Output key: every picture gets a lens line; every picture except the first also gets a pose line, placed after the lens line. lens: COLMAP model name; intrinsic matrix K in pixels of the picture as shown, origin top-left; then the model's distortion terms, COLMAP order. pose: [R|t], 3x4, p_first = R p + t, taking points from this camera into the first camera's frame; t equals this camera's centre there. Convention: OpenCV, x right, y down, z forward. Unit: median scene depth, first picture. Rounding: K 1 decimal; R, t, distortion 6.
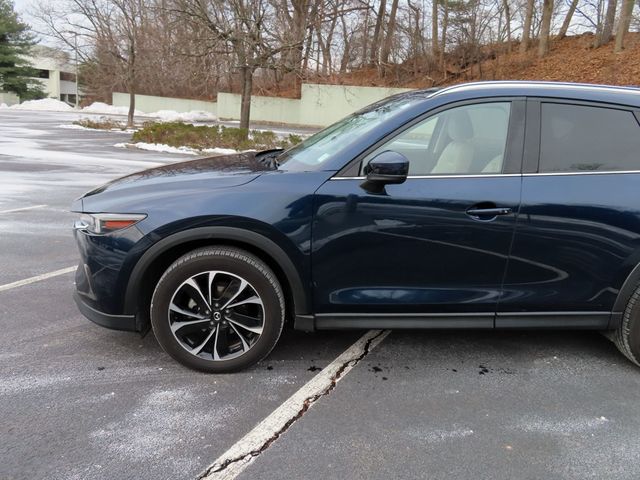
lens RADIAL K [[523.3, 0, 320.0], [0, 523.3, 240.0], [0, 0, 1]] dist [-0.016193, 0.000321]
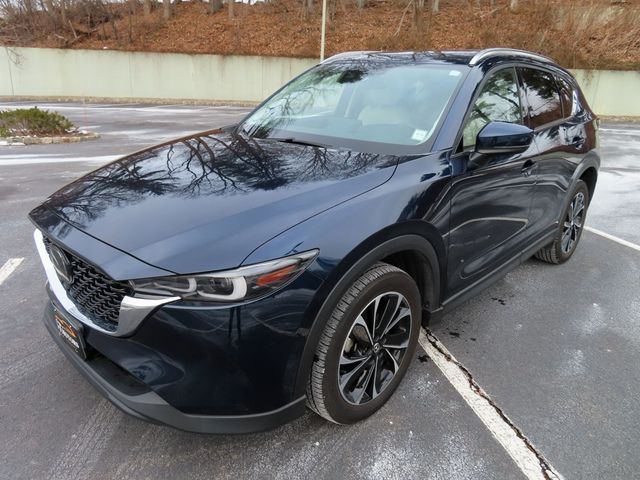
lens RADIAL K [[456.4, 0, 320.0], [0, 456.4, 240.0], [0, 0, 1]] dist [-0.009820, 0.001282]
pose [[0.734136, -0.250304, 0.631184, -0.674155], [0.175899, 0.967949, 0.179262, -0.159726], [-0.655823, -0.020577, 0.754634, 0.536803]]
